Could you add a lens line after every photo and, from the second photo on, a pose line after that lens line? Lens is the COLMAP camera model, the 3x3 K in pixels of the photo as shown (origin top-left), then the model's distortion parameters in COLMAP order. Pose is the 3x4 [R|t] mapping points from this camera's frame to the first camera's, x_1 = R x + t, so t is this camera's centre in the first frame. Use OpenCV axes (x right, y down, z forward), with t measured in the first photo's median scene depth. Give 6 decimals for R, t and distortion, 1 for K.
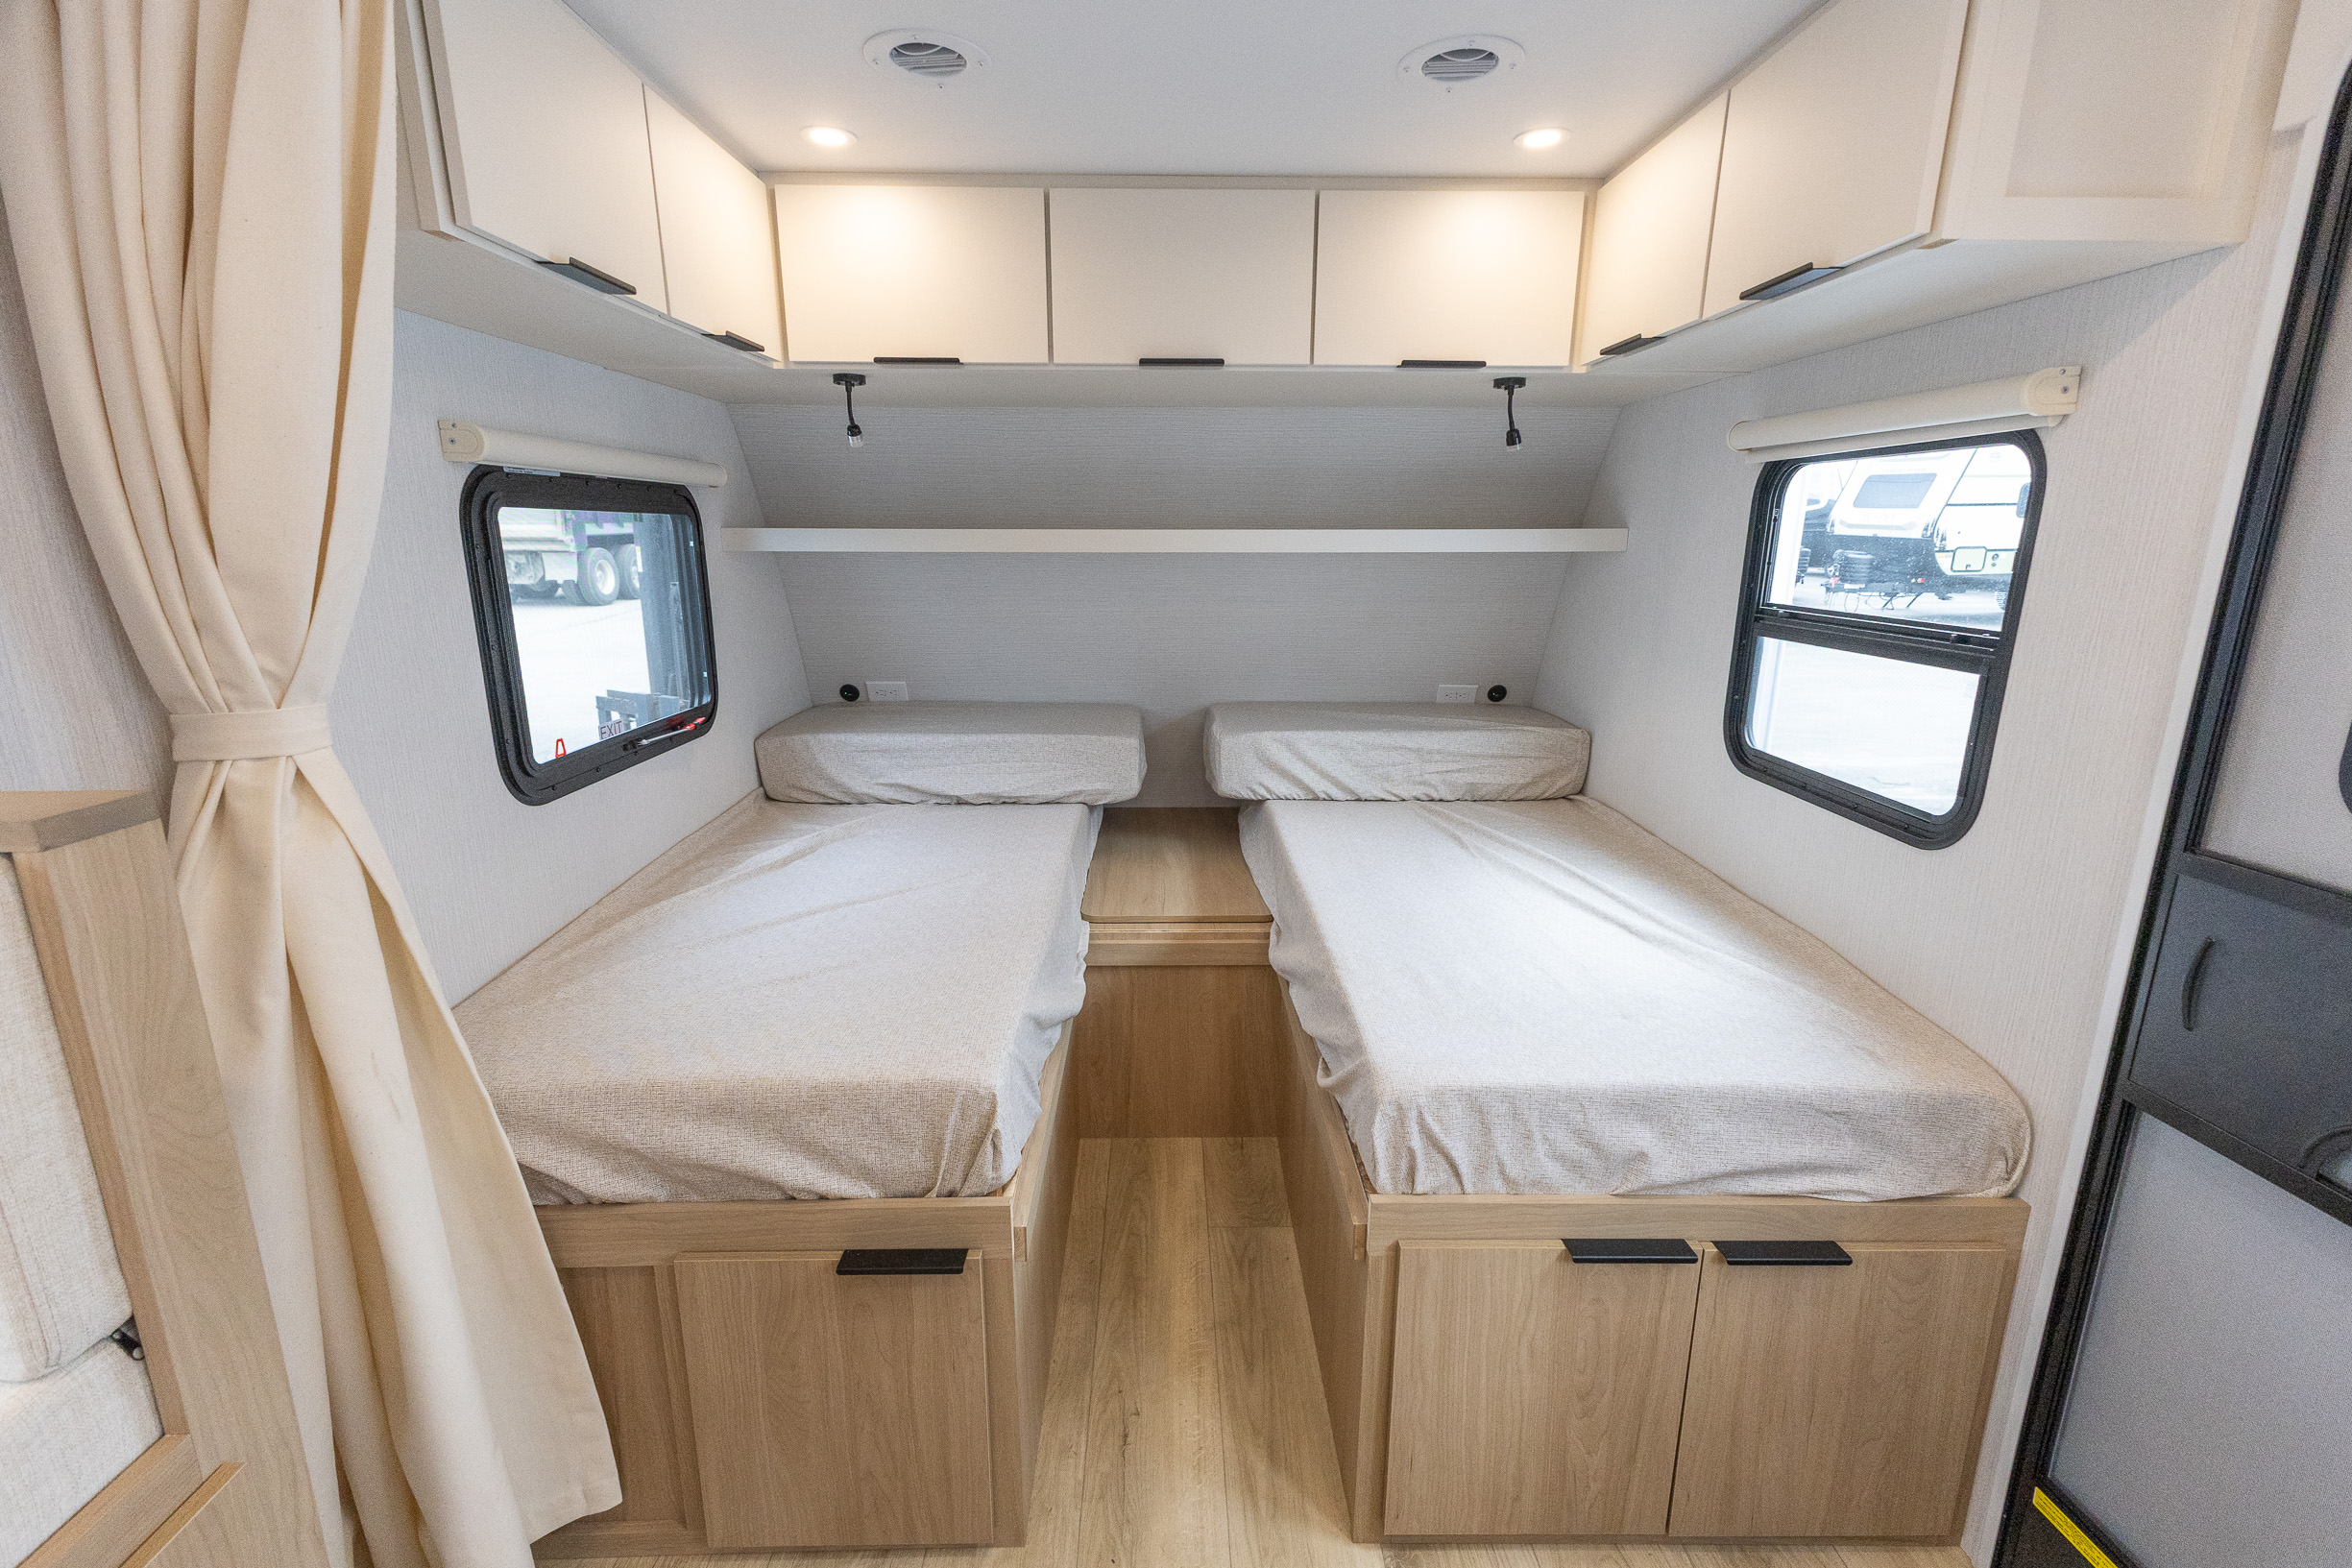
lens RADIAL K [[1026.4, 0, 1176.0], [0, 1026.4, 784.0], [0, 0, 1]] dist [0.020987, -0.006826]
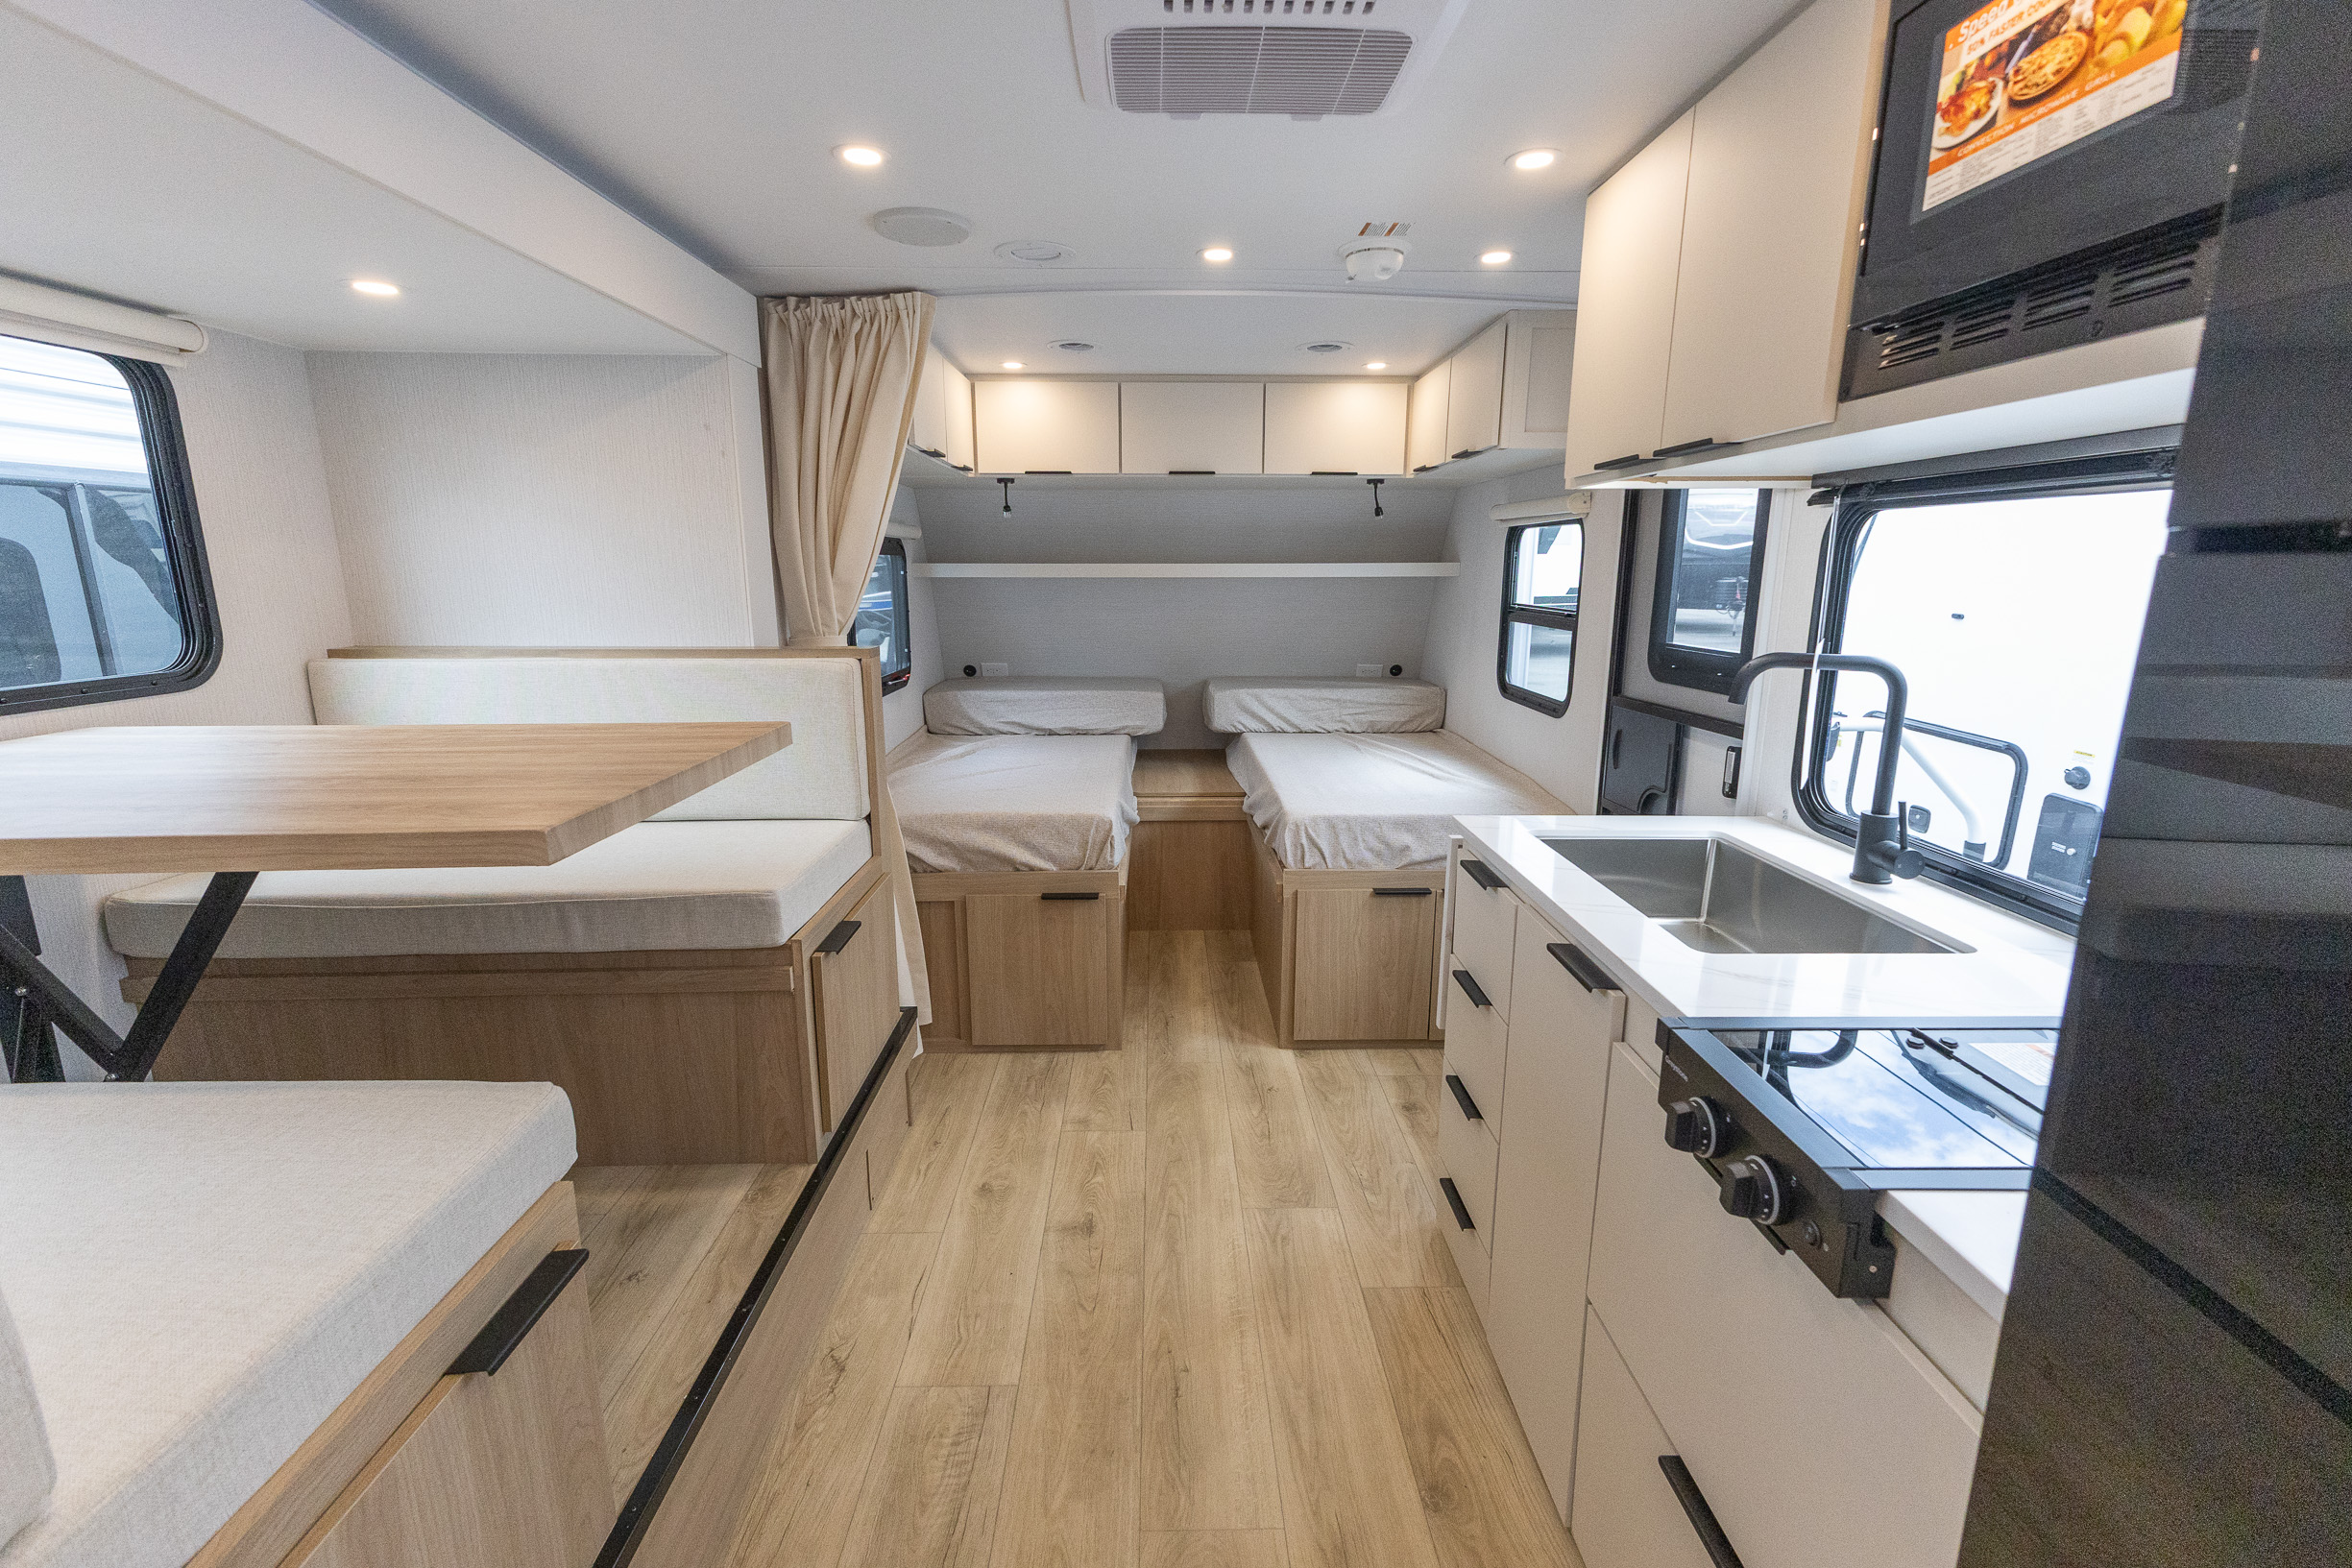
lens RADIAL K [[1026.4, 0, 1176.0], [0, 1026.4, 784.0], [0, 0, 1]] dist [0.020987, -0.006826]
pose [[0.999975, -0.003136, 0.006317, -0.038552], [0.003337, 0.999483, -0.031983, 0.215036], [-0.006213, 0.032003, 0.999468, -0.862876]]
